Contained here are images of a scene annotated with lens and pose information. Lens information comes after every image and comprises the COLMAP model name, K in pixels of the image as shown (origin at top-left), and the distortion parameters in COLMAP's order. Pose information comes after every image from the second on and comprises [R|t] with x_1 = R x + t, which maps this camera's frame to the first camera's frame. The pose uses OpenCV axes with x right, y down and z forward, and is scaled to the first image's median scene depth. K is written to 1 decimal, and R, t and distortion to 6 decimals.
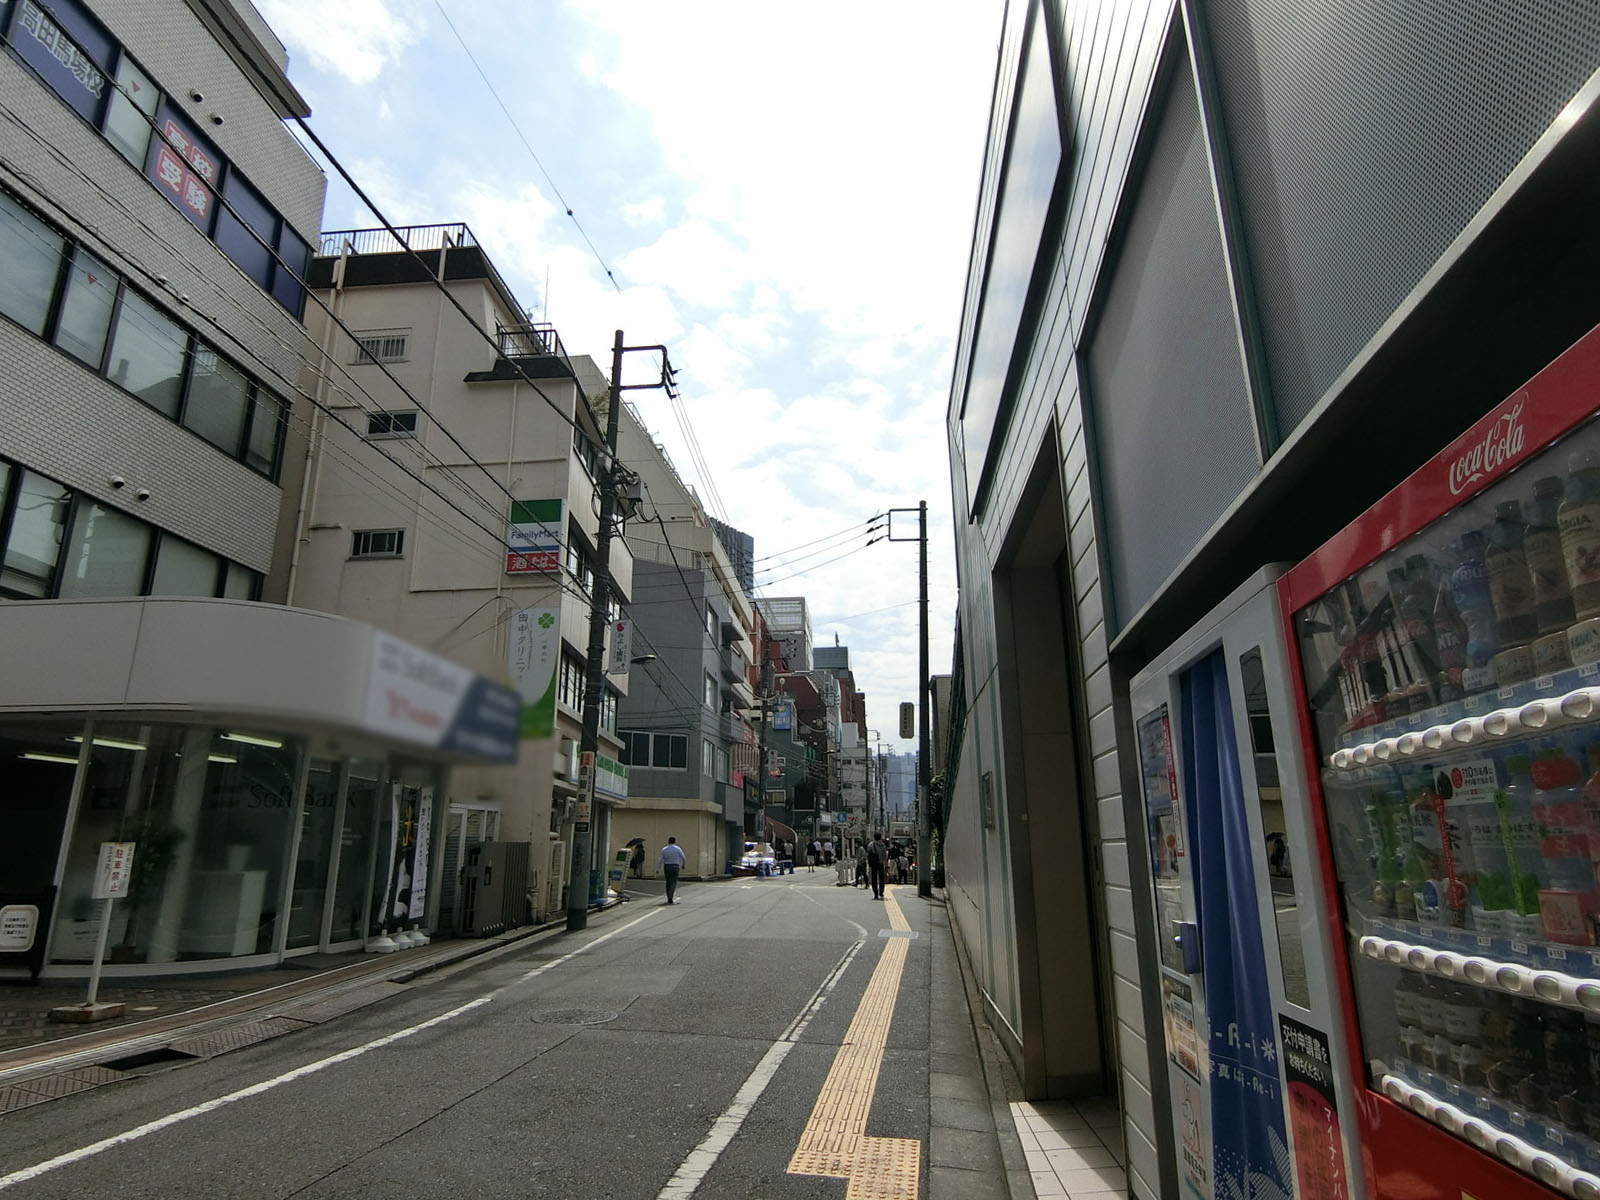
lens RADIAL K [[935.6, 0, 800.0], [0, 935.6, 600.0], [0, 0, 1]] dist [-0.013453, 0.001465]
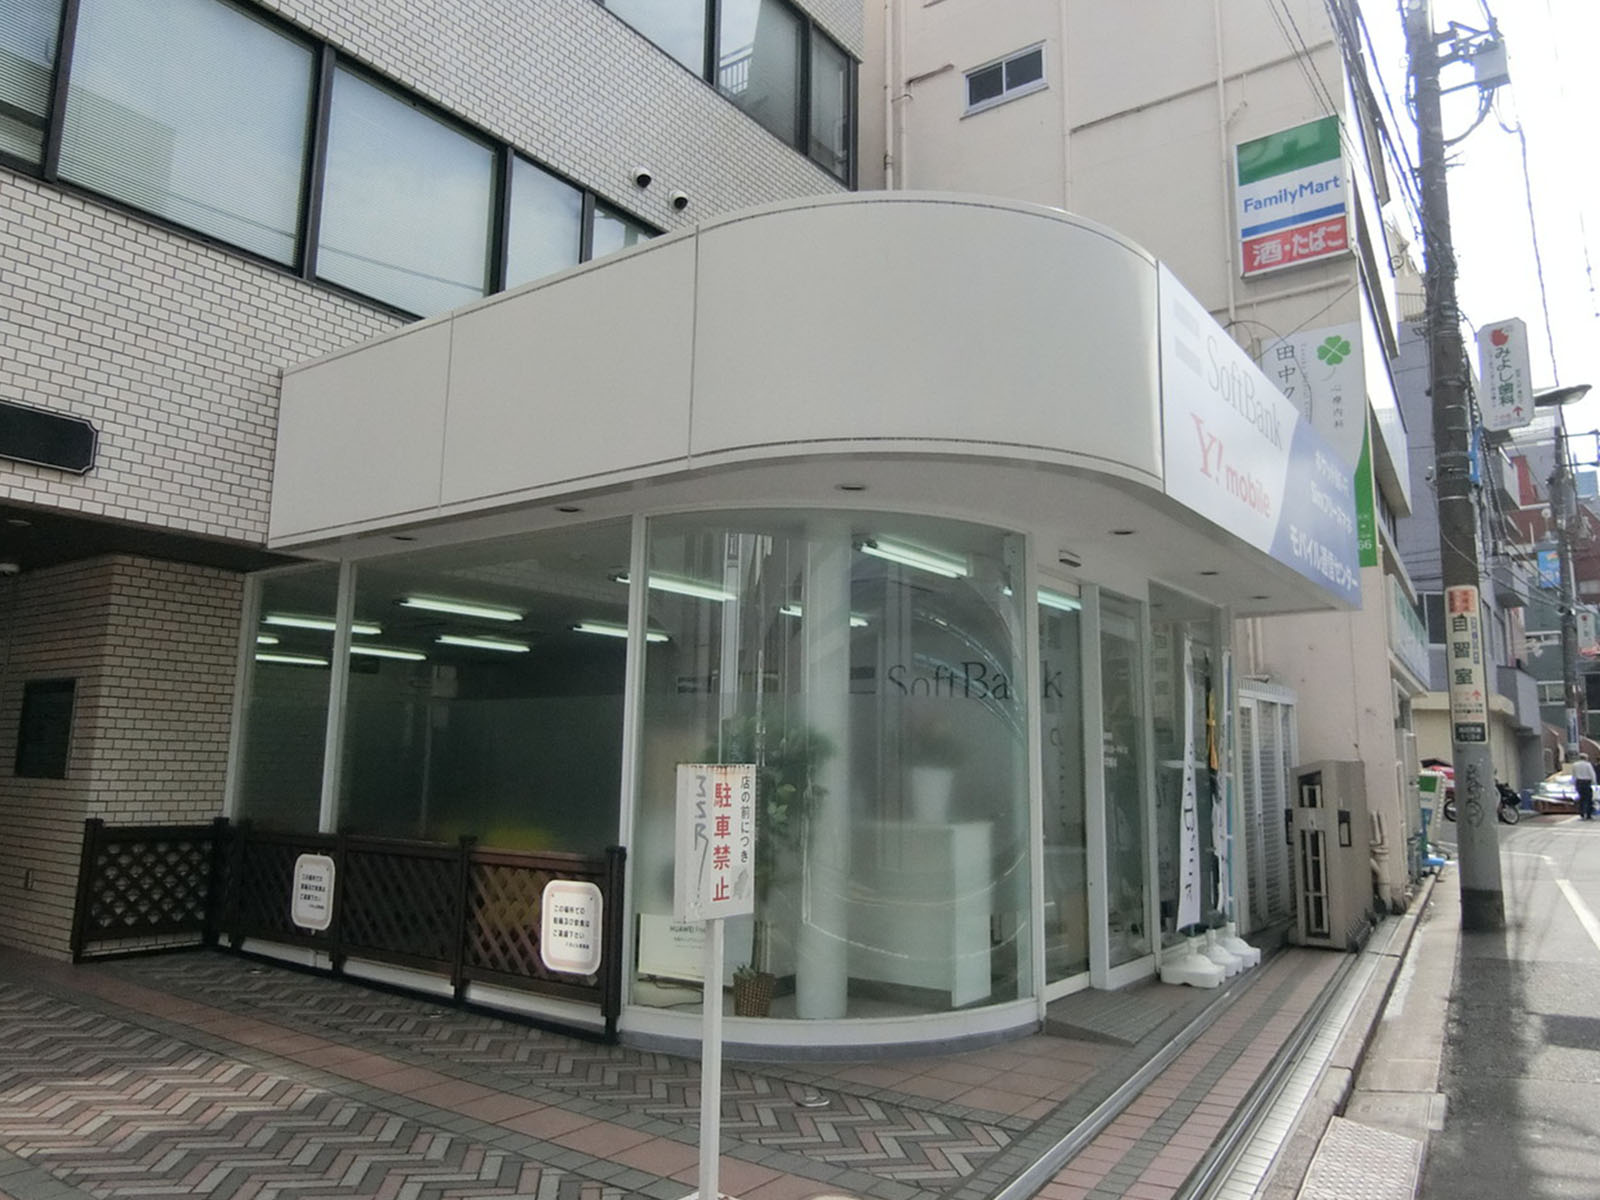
lens RADIAL K [[1140.3, 0, 800.0], [0, 1140.3, 600.0], [0, 0, 1]] dist [-0.003891, -0.000766]
pose [[0.854450, -0.062019, -0.515818, -0.343172], [0.121910, 0.989063, 0.083022, 0.119207], [0.505028, -0.133822, 0.852666, 0.468546]]
